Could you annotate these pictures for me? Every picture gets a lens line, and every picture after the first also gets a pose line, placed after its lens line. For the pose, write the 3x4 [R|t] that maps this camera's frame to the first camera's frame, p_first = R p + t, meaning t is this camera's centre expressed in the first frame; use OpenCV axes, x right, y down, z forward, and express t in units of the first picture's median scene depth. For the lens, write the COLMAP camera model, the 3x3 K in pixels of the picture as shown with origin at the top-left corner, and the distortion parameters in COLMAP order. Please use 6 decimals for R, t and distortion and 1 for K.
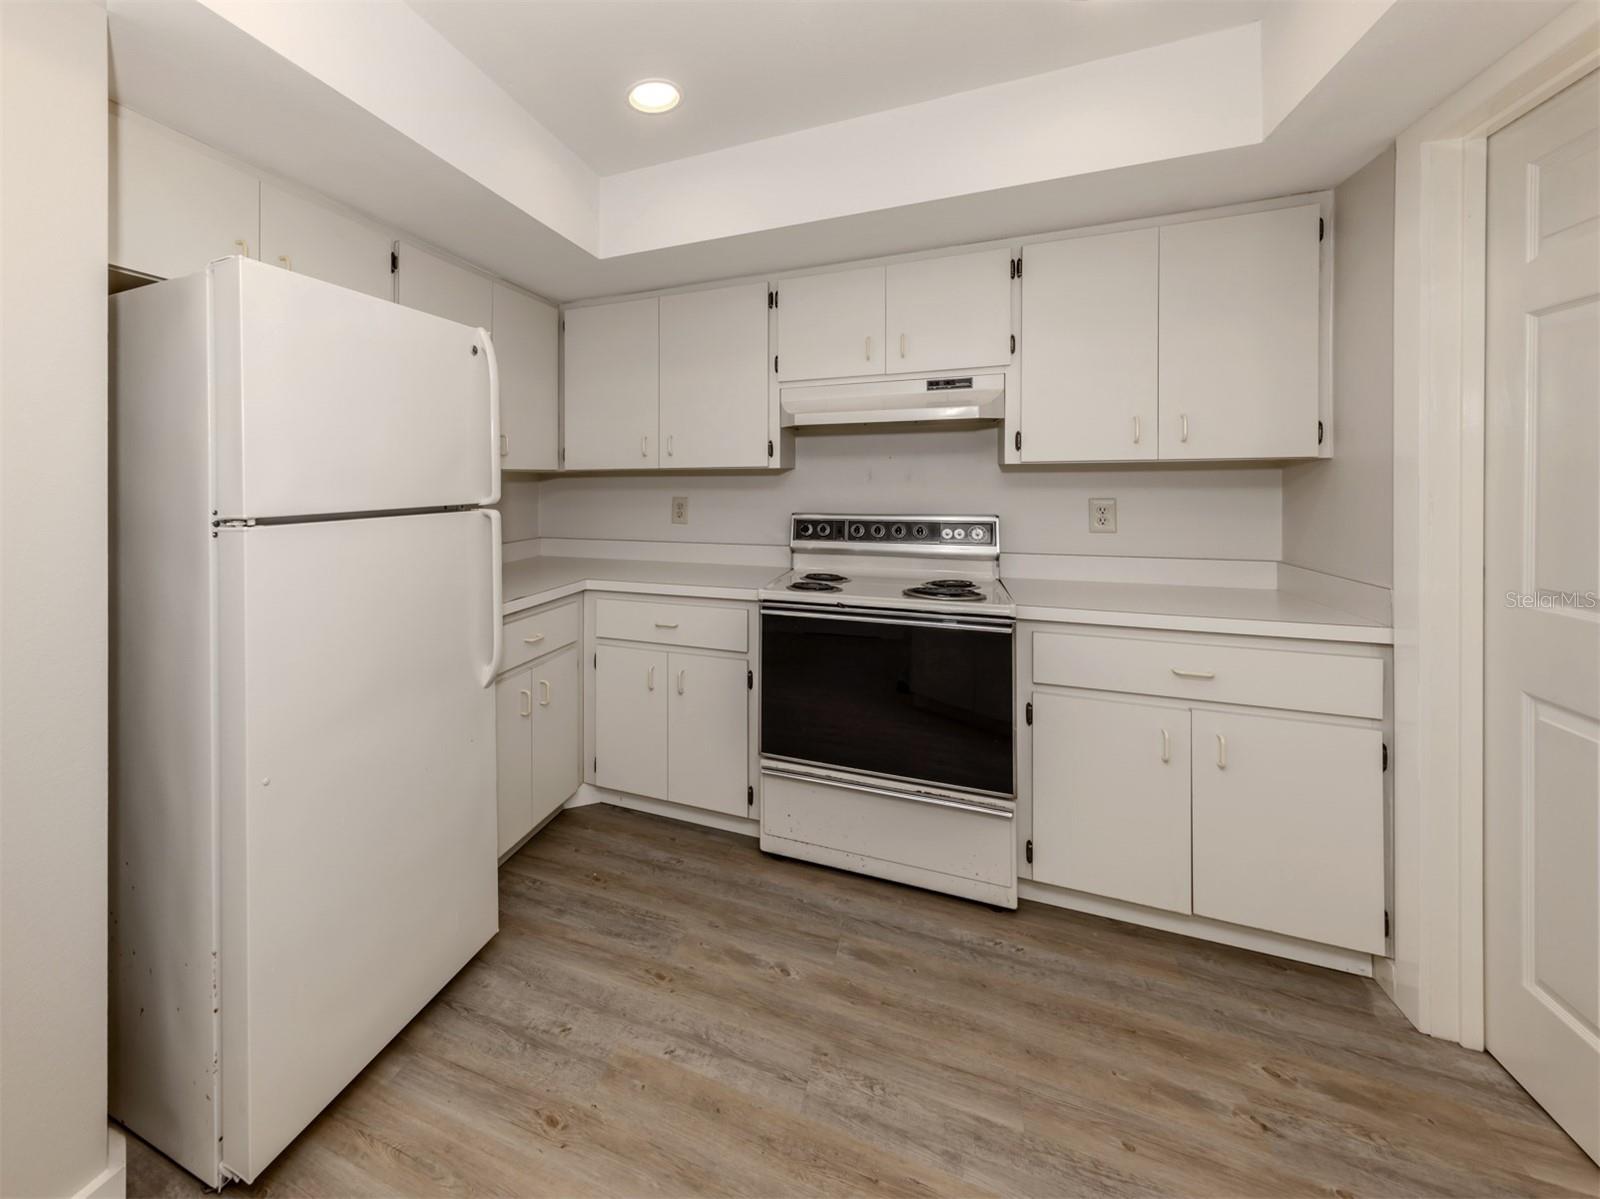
lens RADIAL K [[670.7, 0, 624.0], [0, 670.7, 487.6], [0, 0, 1]] dist [0.009972, -0.000054]
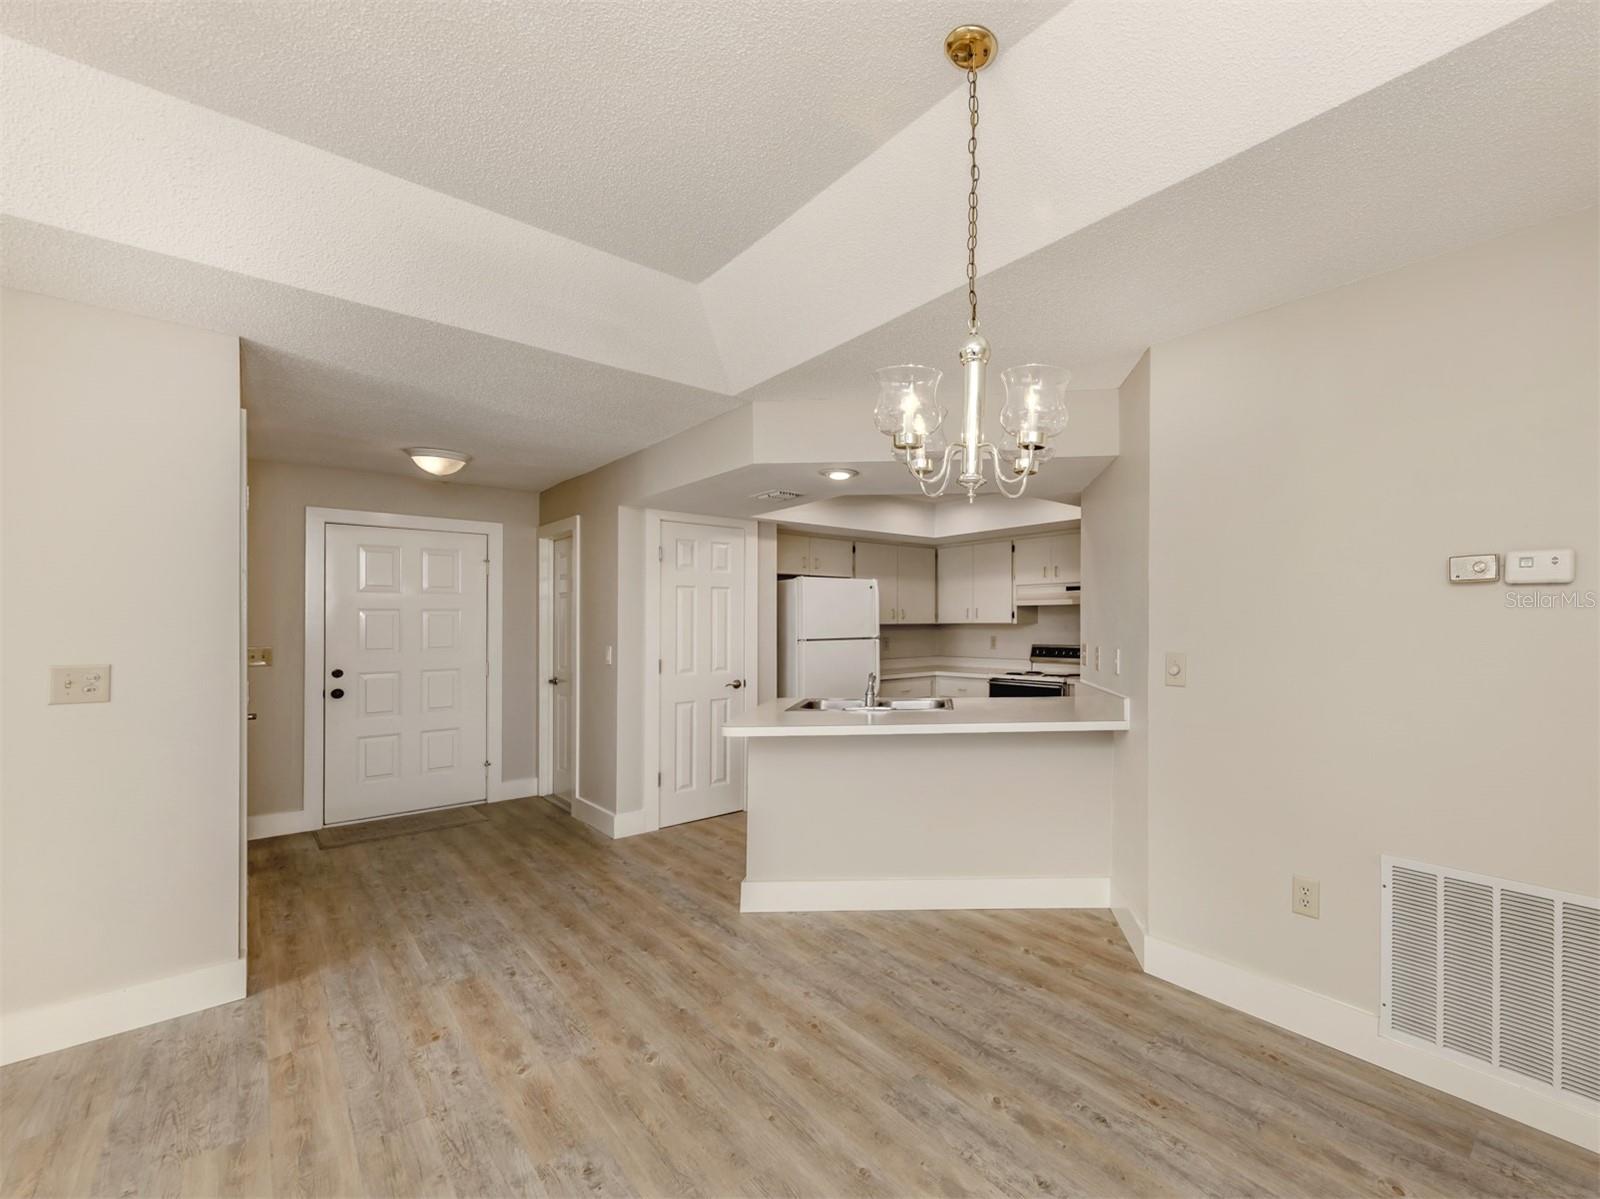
lens RADIAL K [[687.3, 0, 944.9], [0, 687.3, 627.5], [0, 0, 1]] dist [0.008544, -0.002116]
pose [[0.945801, 0.006506, -0.324682, 0.798028], [-0.006885, 0.999976, -0.000019, -0.015737], [0.324674, 0.002253, 0.945823, -1.321181]]
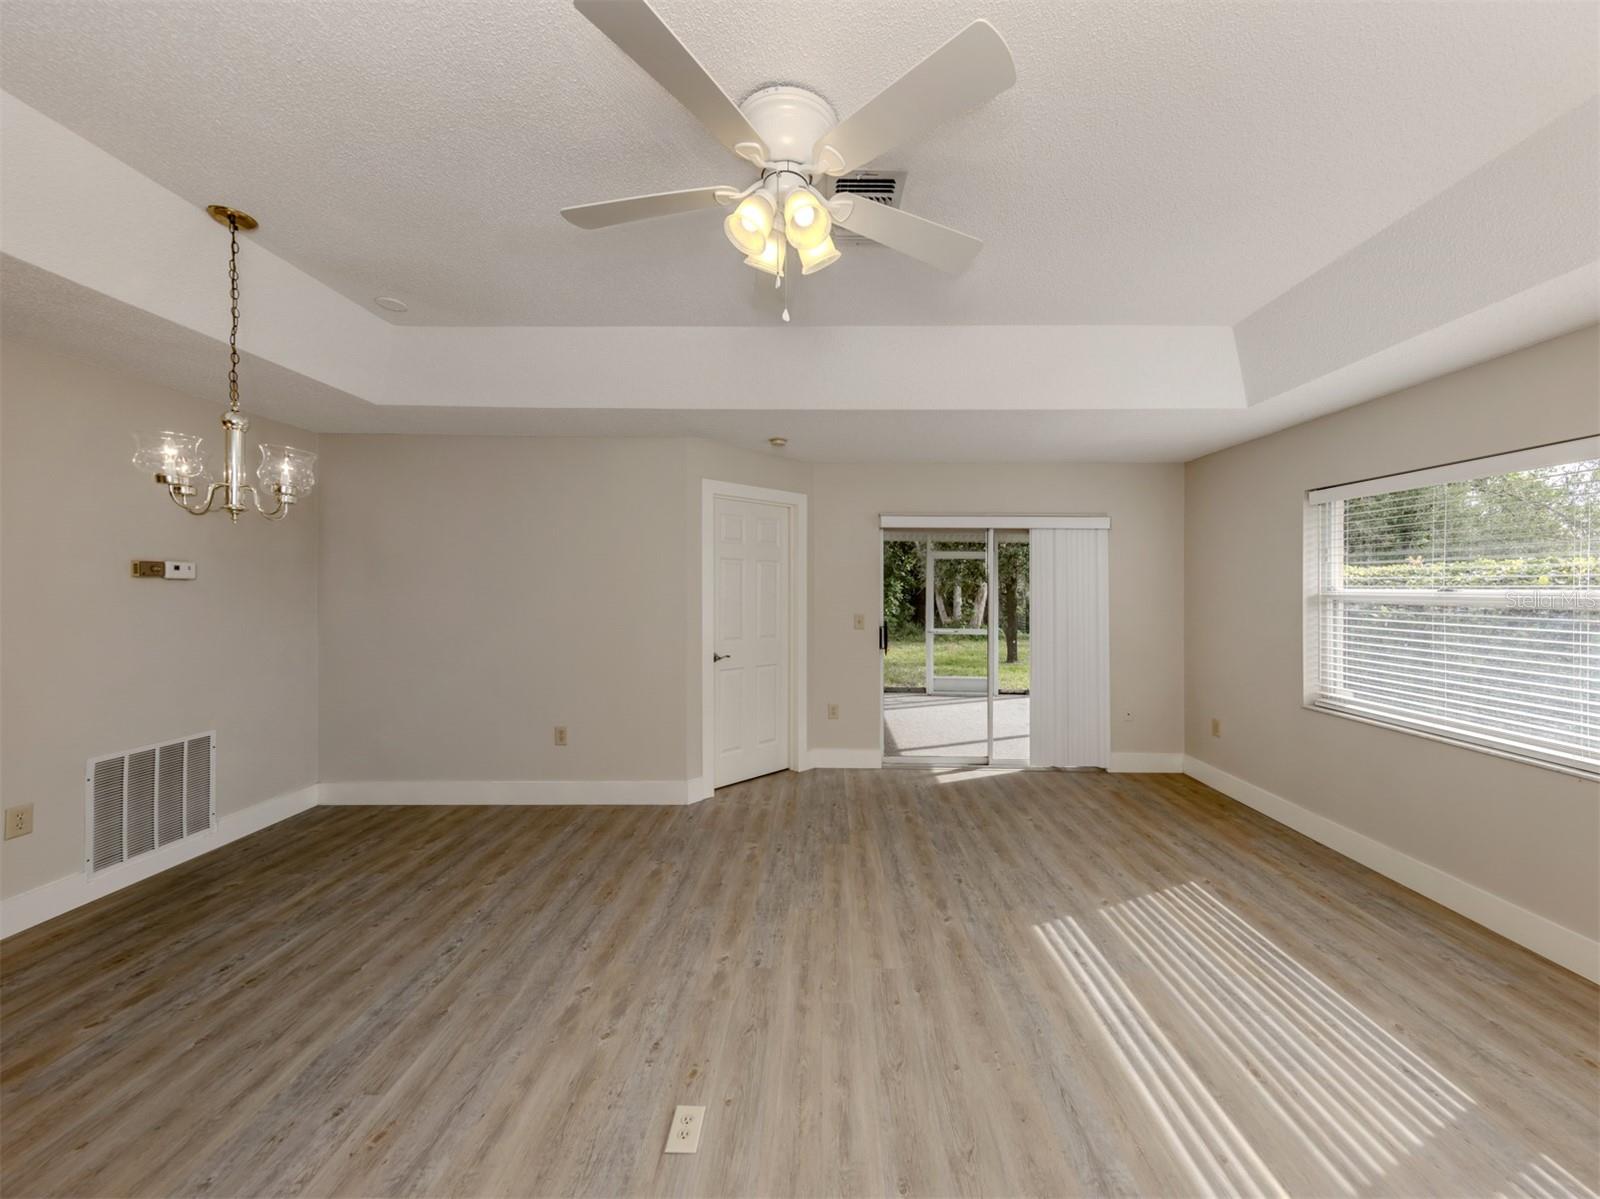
lens RADIAL K [[595.8, 0, 811.9], [0, 595.8, 574.9], [0, 0, 1]] dist [0.002499, -0.000199]
pose [[-0.413416, 0.022228, 0.910271, -0.450416], [0.011372, 0.999750, -0.019249, -0.037152], [-0.910471, 0.002394, -0.413566, -1.099211]]
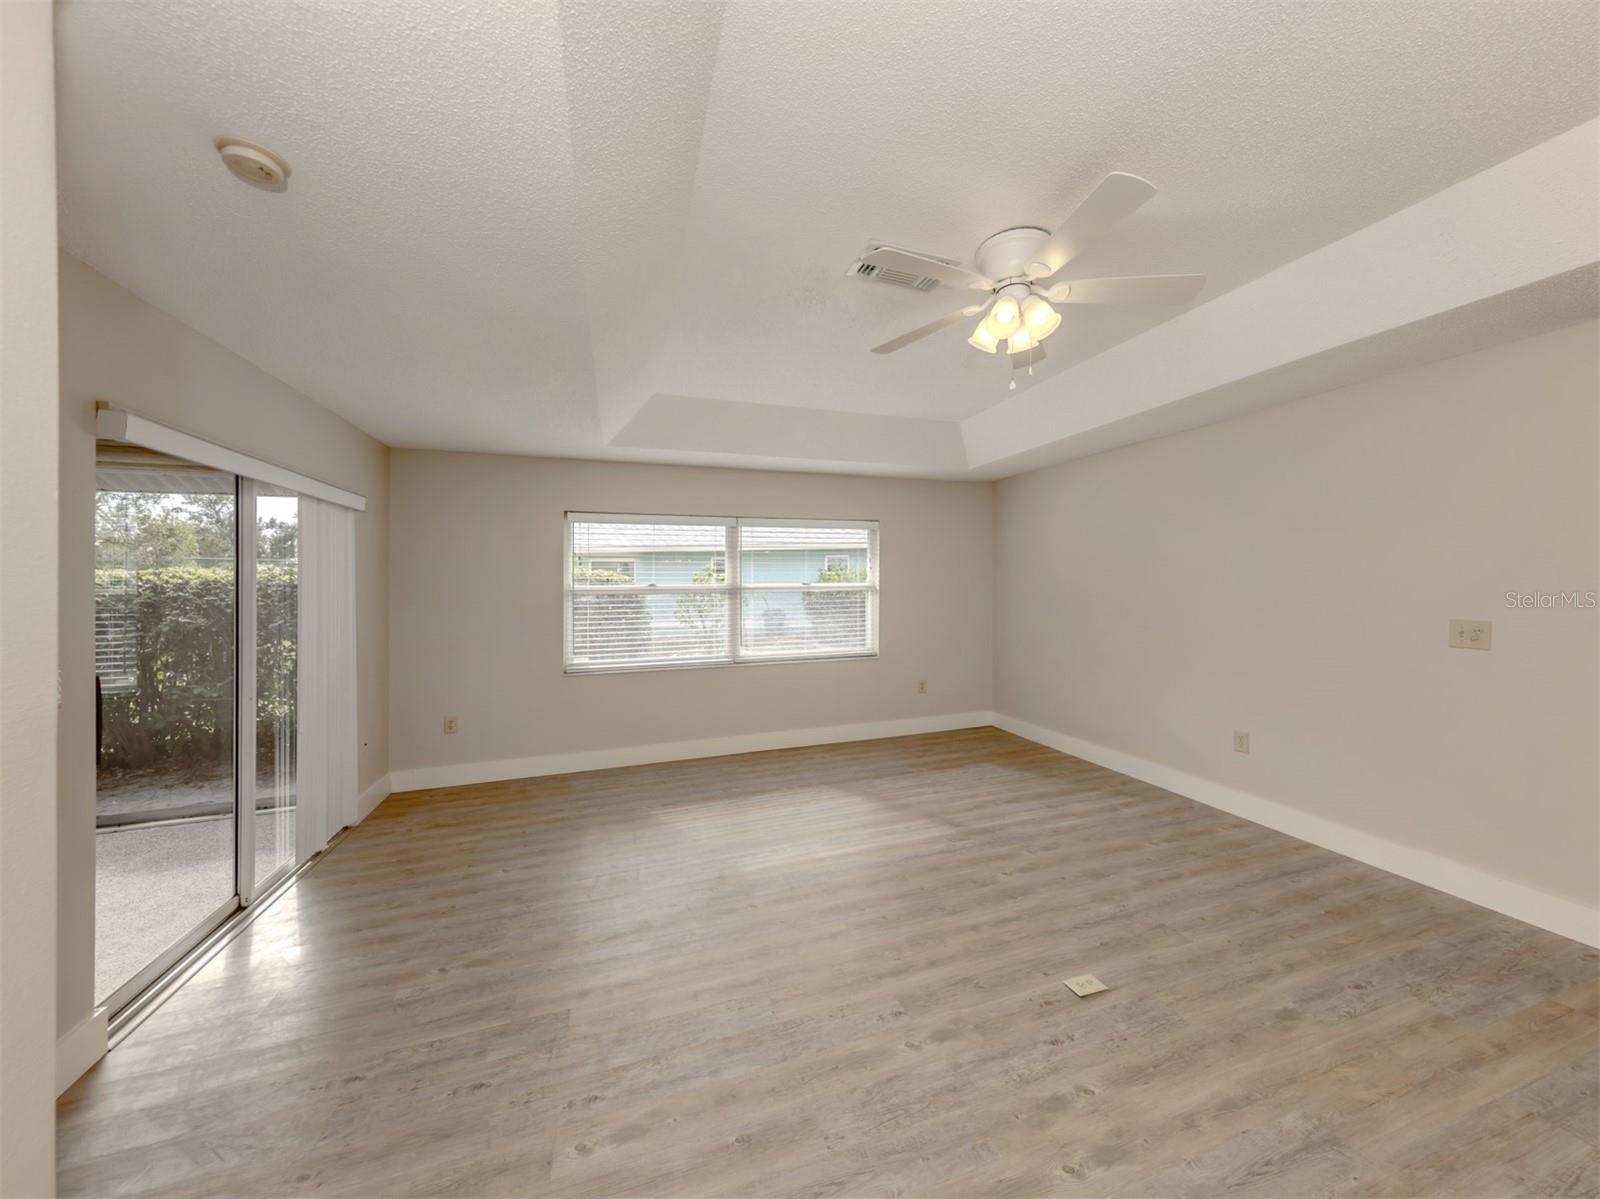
lens RADIAL K [[571.1, 0, 827.2], [0, 571.1, 575.8], [0, 0, 1]] dist [0.004496, -0.000660]
pose [[-0.692752, 0.007466, -0.721137, 0.948923], [0.005997, 0.999971, 0.004592, -0.048852], [0.721151, -0.001144, -0.692777, -0.947494]]
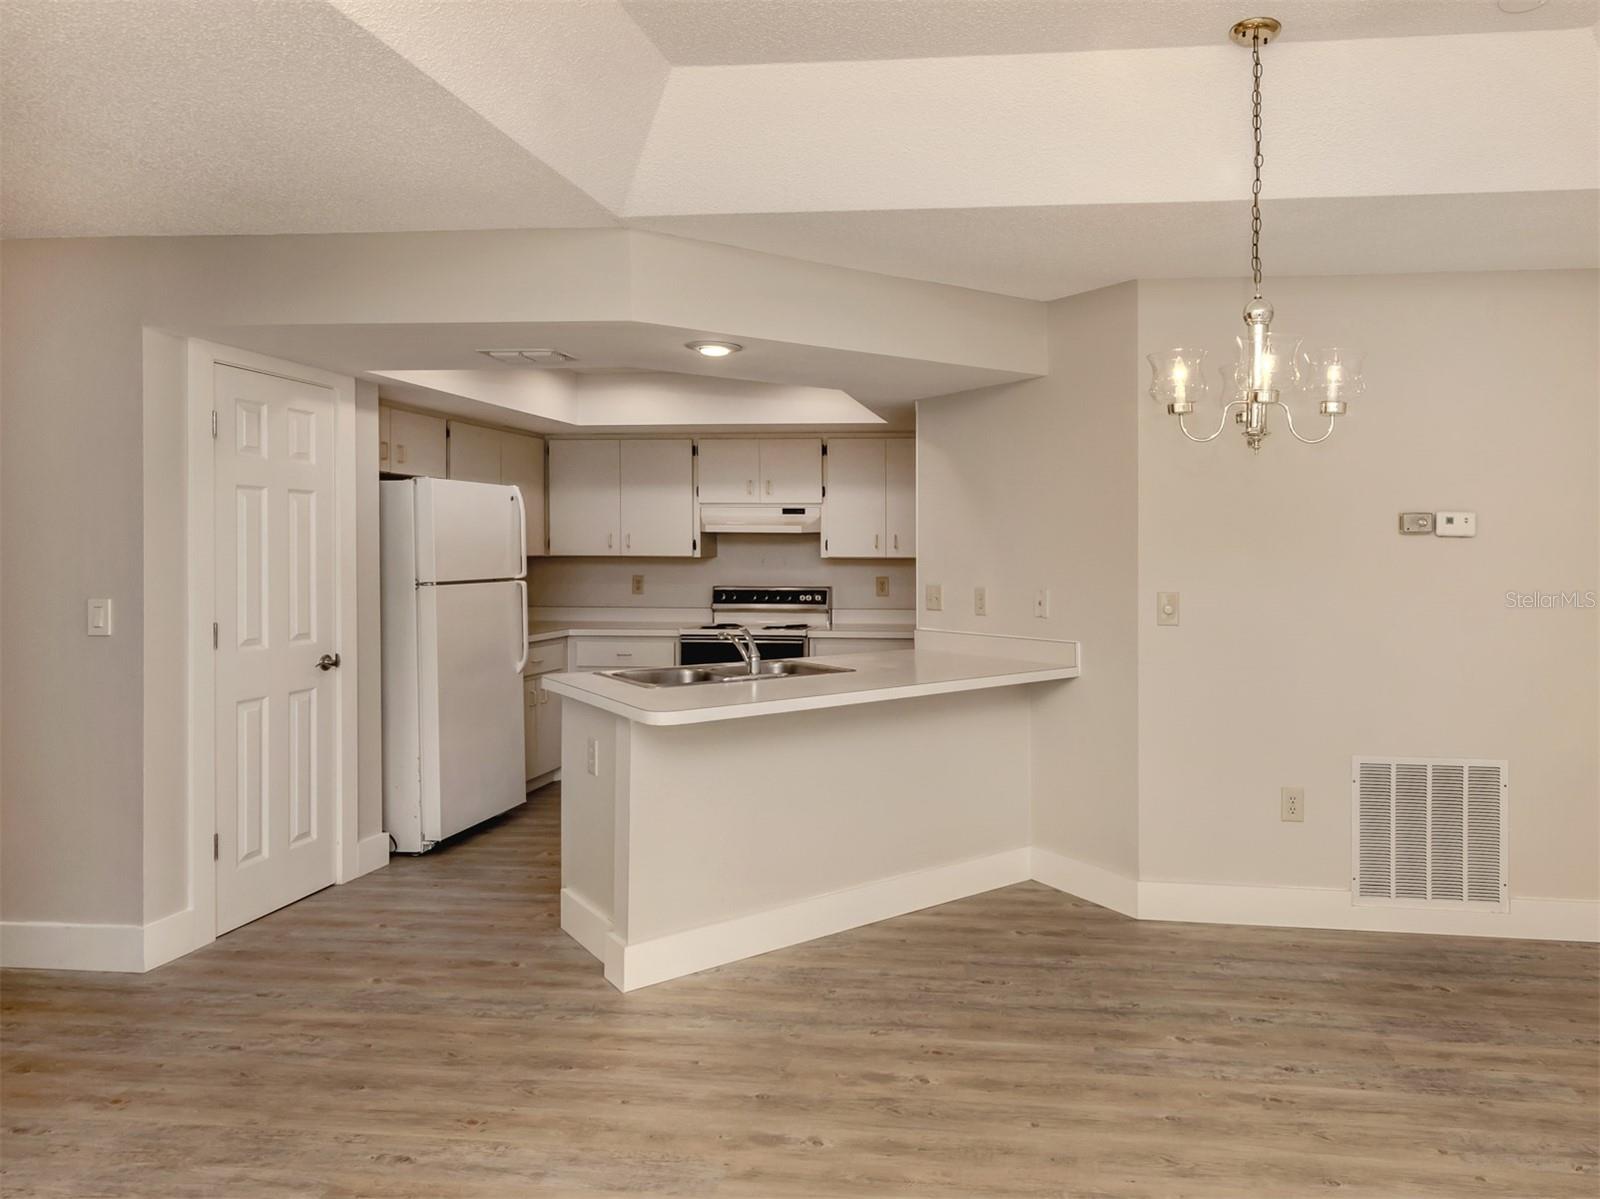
lens RADIAL K [[1016.5, 0, 963.2], [0, 1016.5, 560.0], [0, 0, 1]] dist [0.011235, -0.003930]
pose [[0.940933, 0.009888, 0.338448, 0.003337], [-0.009322, 0.999951, -0.003298, -0.021558], [-0.338464, -0.000051, 0.940979, -1.565168]]
